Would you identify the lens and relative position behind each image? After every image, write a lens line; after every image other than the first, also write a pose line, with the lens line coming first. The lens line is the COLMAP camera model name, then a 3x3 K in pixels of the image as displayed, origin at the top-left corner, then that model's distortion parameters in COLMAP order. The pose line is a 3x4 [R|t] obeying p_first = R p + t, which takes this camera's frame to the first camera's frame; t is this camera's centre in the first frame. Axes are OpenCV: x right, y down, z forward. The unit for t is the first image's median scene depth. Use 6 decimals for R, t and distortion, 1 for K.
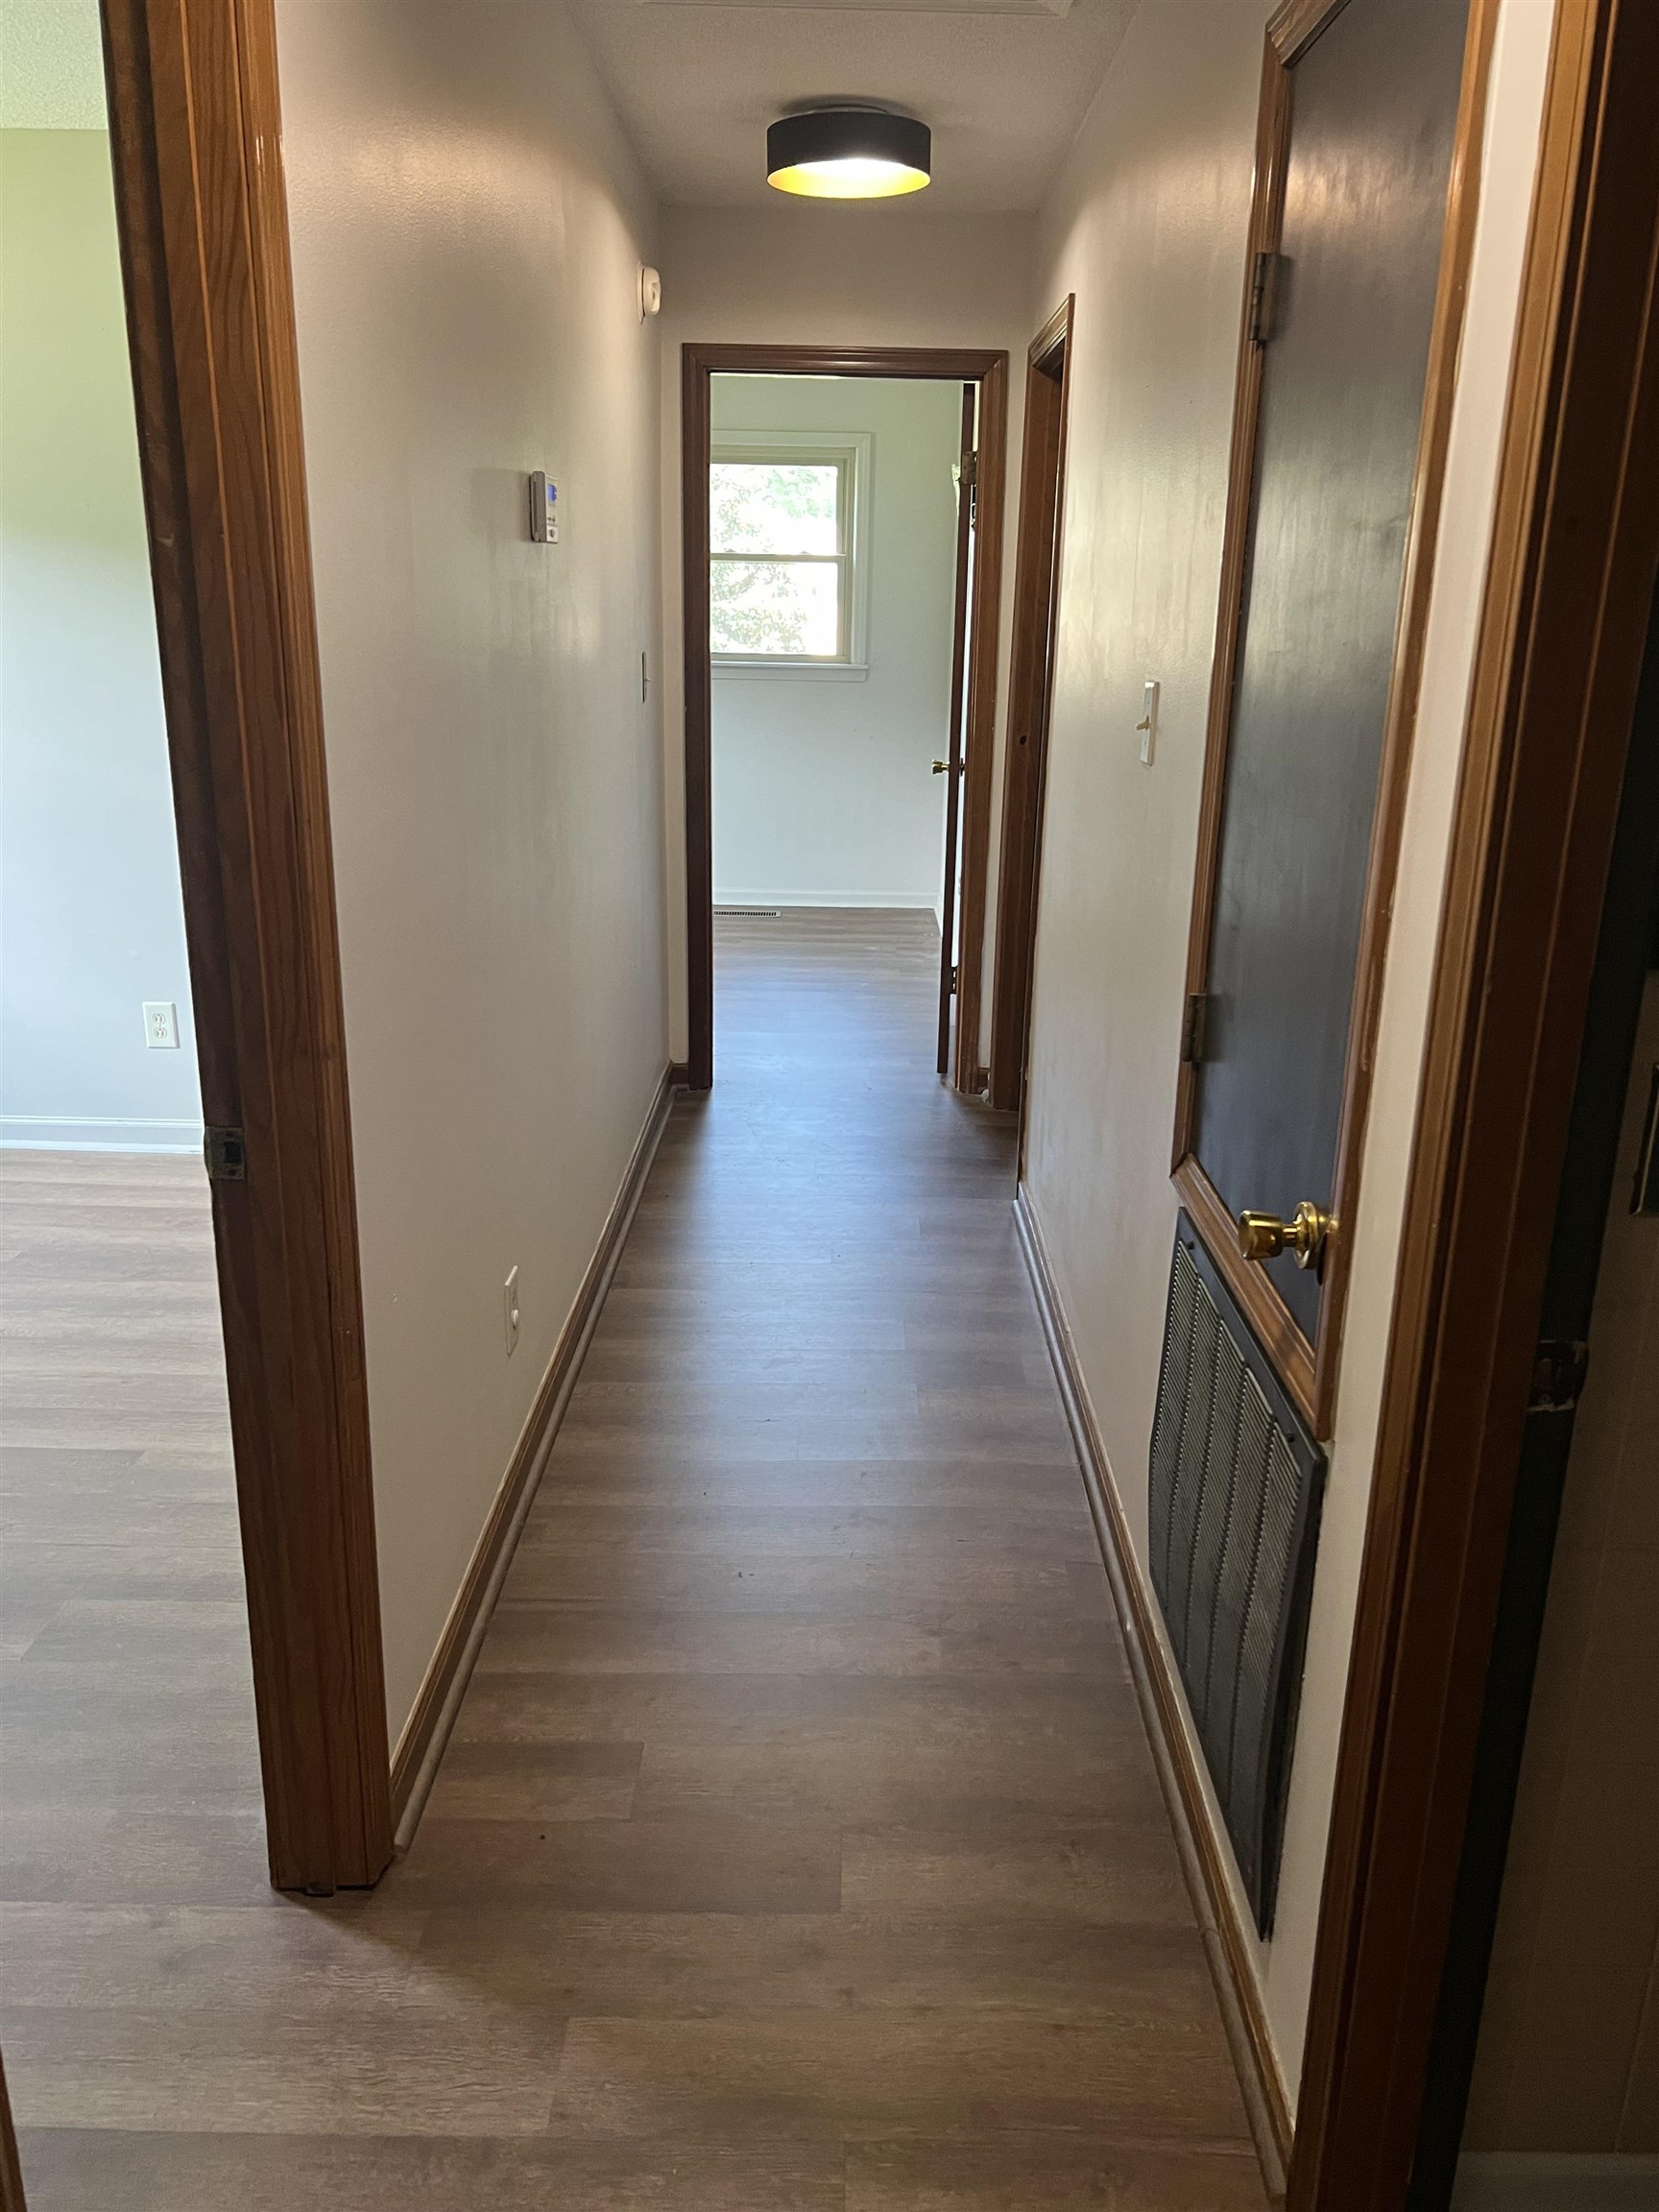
lens RADIAL K [[1655.4, 0, 829.5], [0, 1655.4, 1106.0], [0, 0, 1]] dist [0.067472, -0.061879]
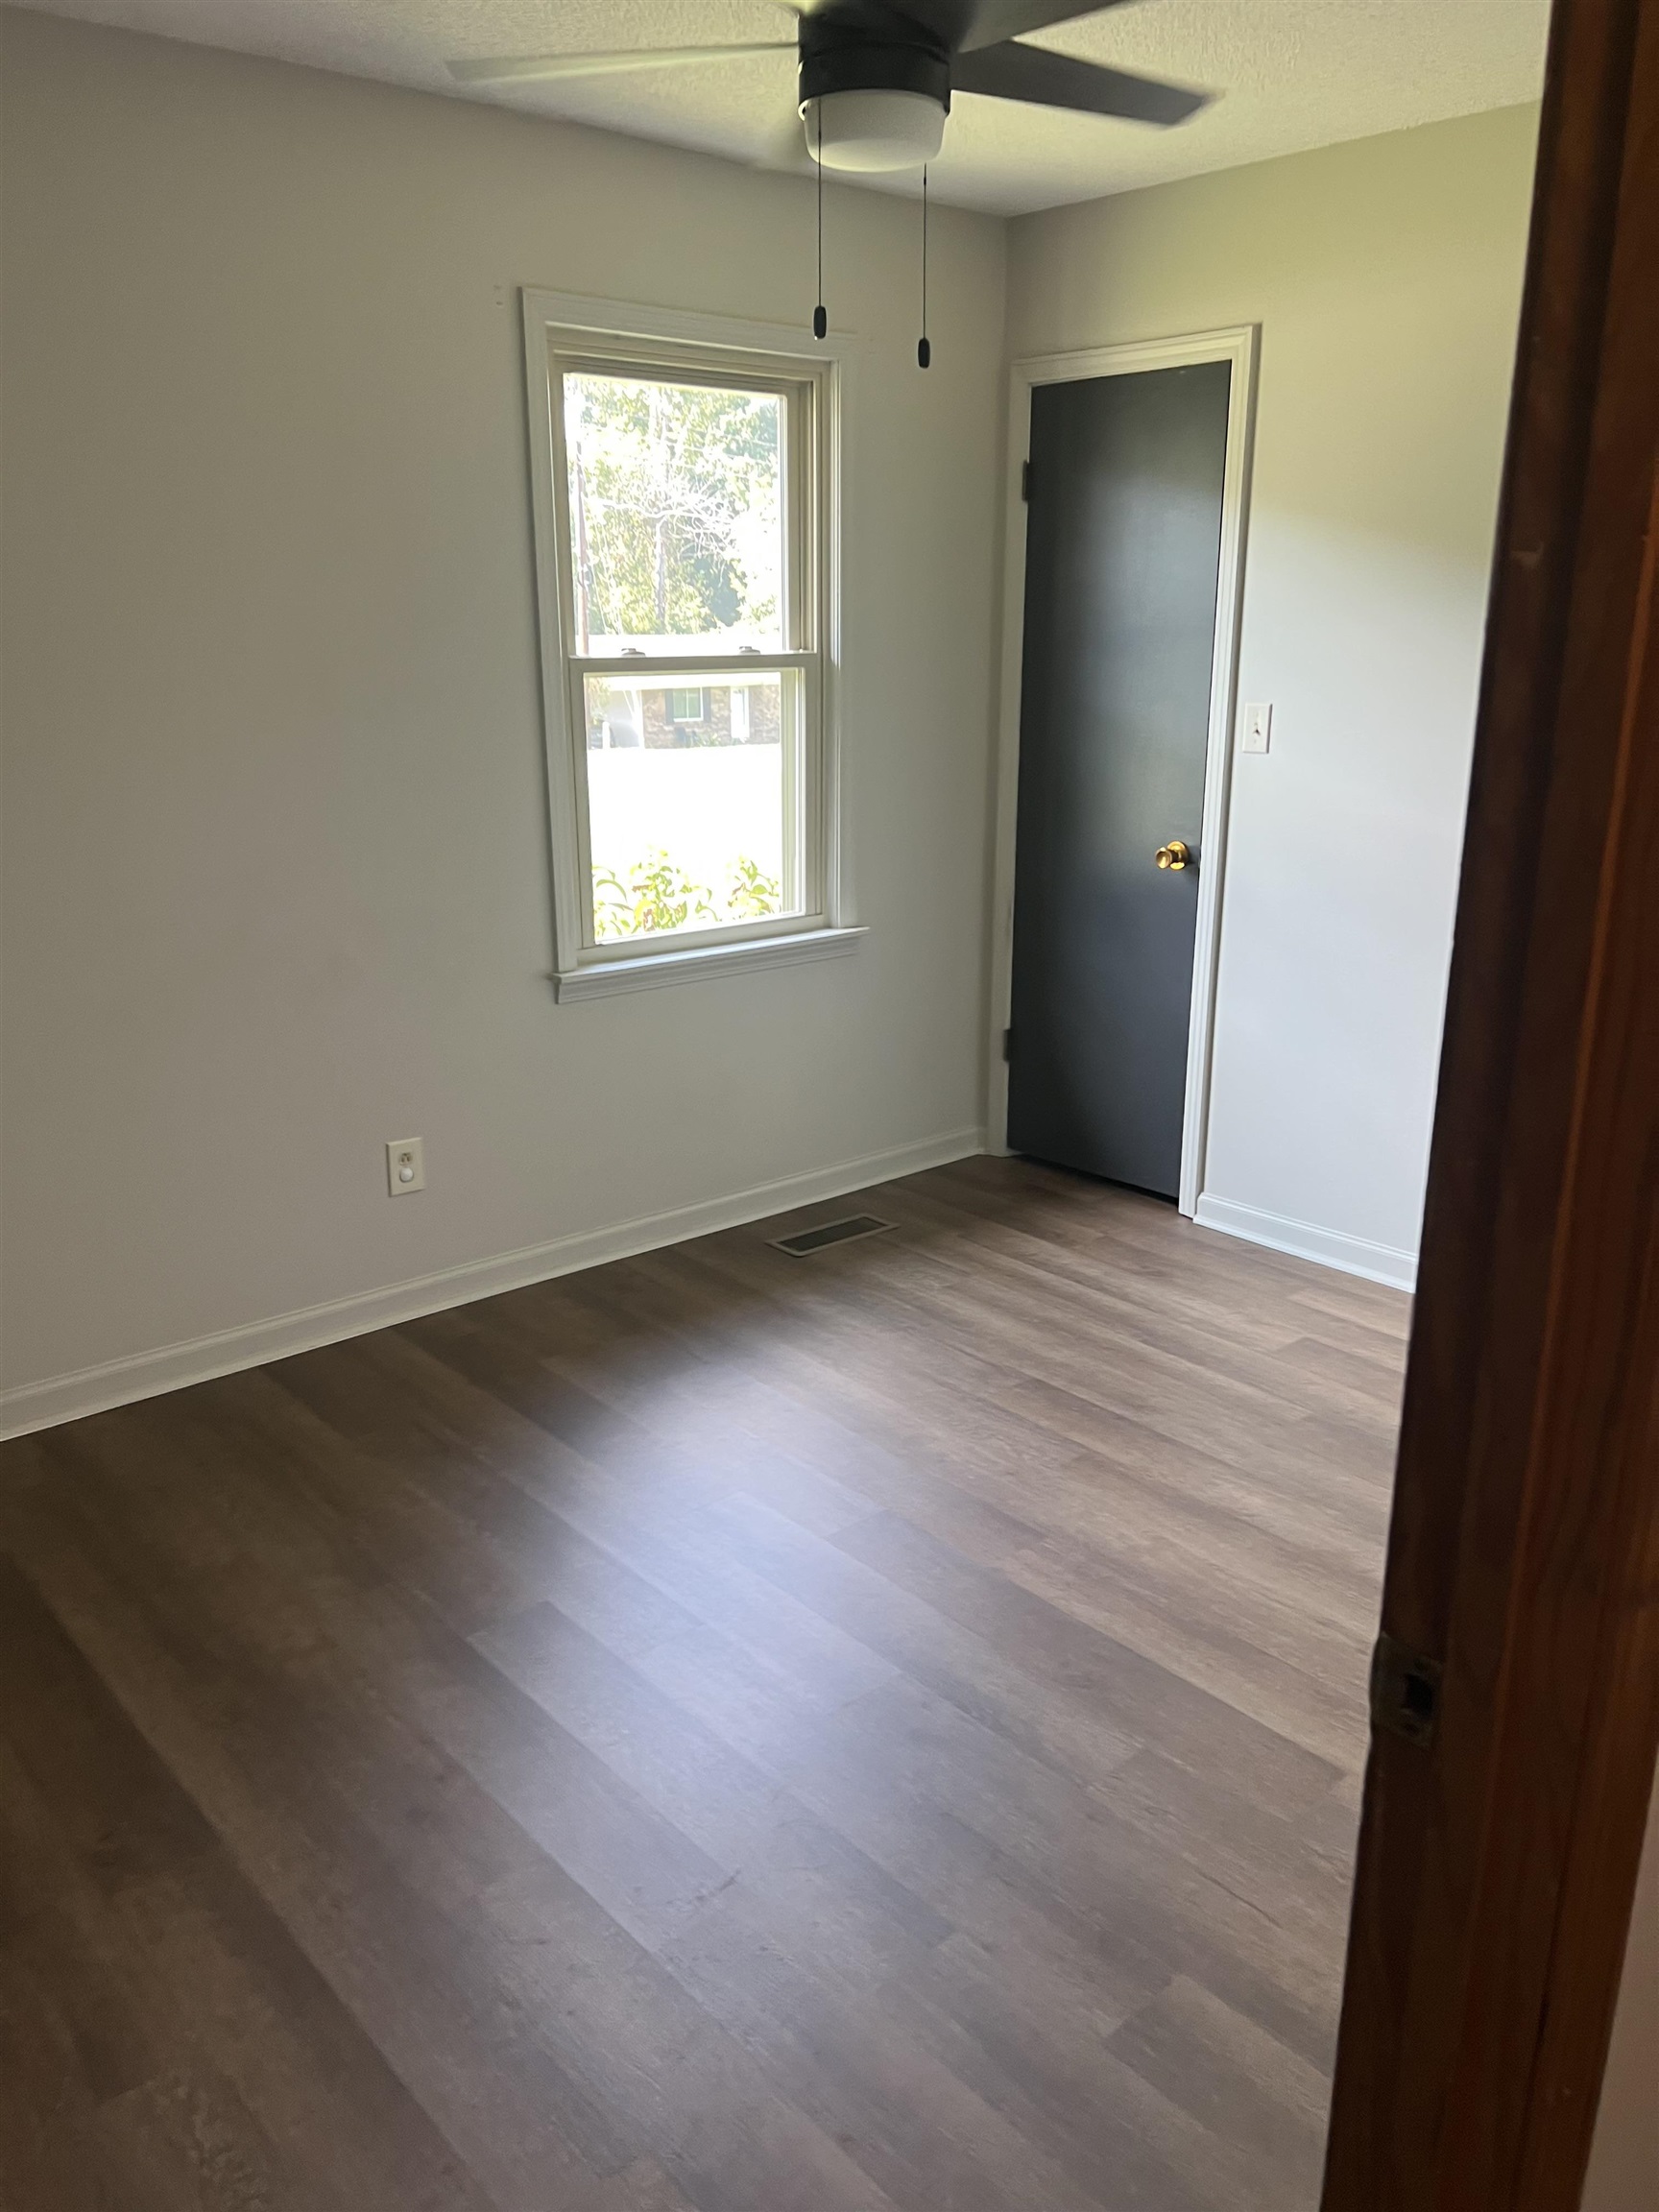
lens RADIAL K [[1655.4, 0, 829.5], [0, 1655.4, 1106.0], [0, 0, 1]] dist [0.067472, -0.061879]
pose [[0.660958, 0.198016, -0.723826, -0.093086], [-0.210197, 0.974799, 0.074734, -0.110509], [0.720383, 0.102750, 0.685923, 0.337382]]
